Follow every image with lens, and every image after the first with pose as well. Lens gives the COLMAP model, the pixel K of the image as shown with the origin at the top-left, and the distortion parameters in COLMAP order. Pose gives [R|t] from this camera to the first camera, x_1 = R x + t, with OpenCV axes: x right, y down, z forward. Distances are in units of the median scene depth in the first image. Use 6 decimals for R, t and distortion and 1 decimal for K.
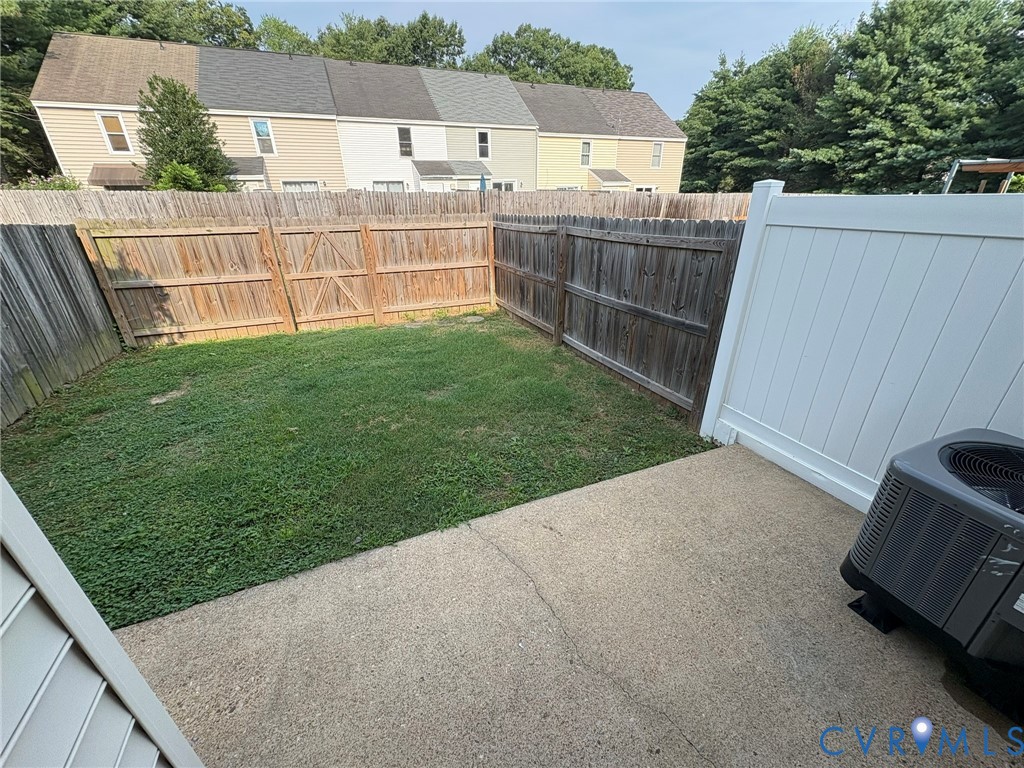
lens RADIAL K [[408.8, 0, 515.9], [0, 408.8, 377.9], [0, 0, 1]] dist [0.001120, 0.000179]
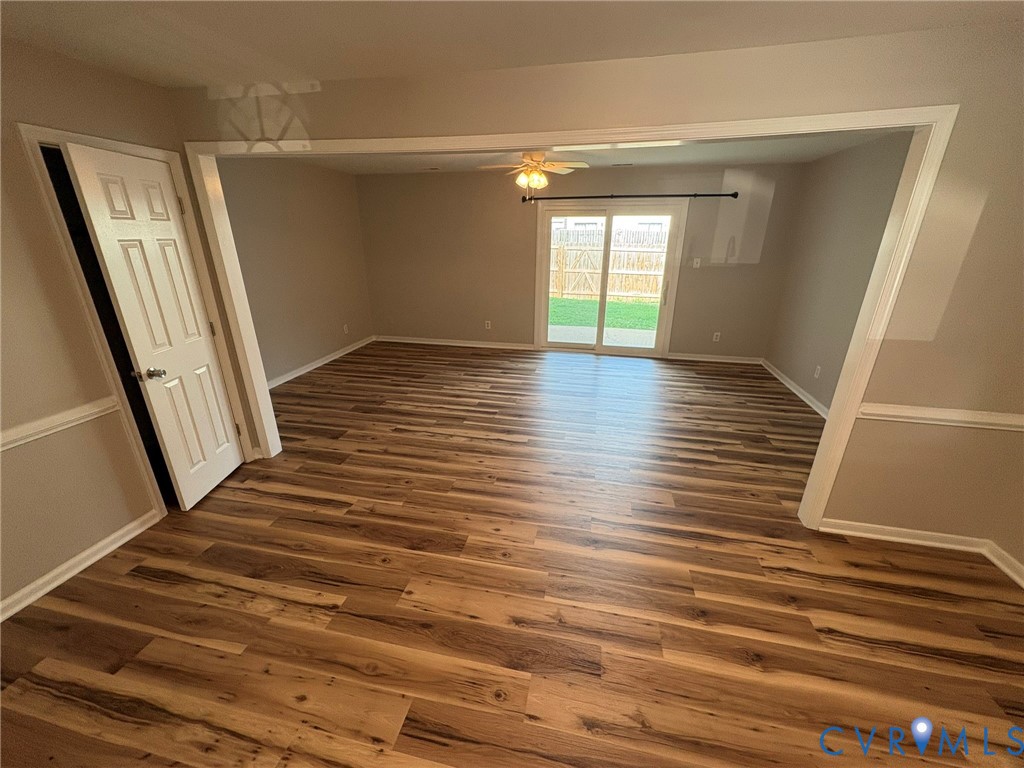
lens RADIAL K [[408.8, 0, 510.9], [0, 408.8, 381.8], [0, 0, 1]] dist [0.001120, 0.000179]
pose [[0.814452, 0.215512, -0.538723, 0.402265], [-0.254003, 0.967199, 0.002914, 0.319867], [0.521681, 0.134463, 0.842478, -0.712996]]
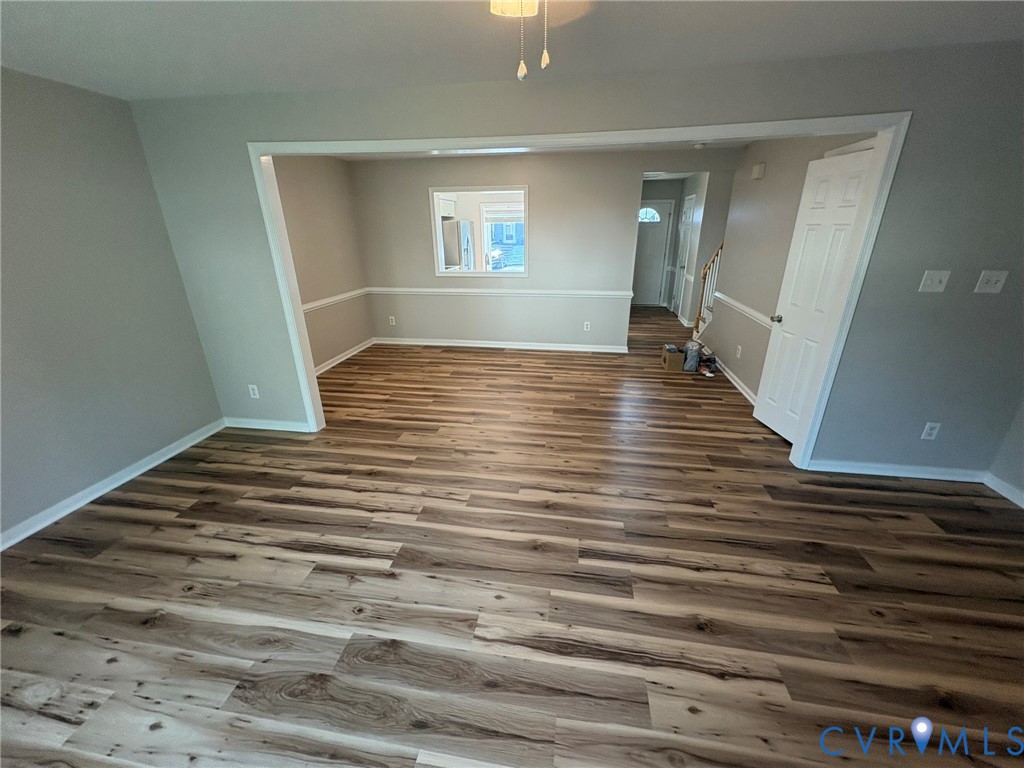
lens RADIAL K [[408.8, 0, 514.8], [0, 408.8, 382.9], [0, 0, 1]] dist [0.001120, 0.000179]
pose [[-0.846077, -0.168823, 0.505621, 0.012750], [0.239428, 0.727106, 0.643421, 0.076236], [-0.476265, 0.665443, -0.574767, -0.147483]]
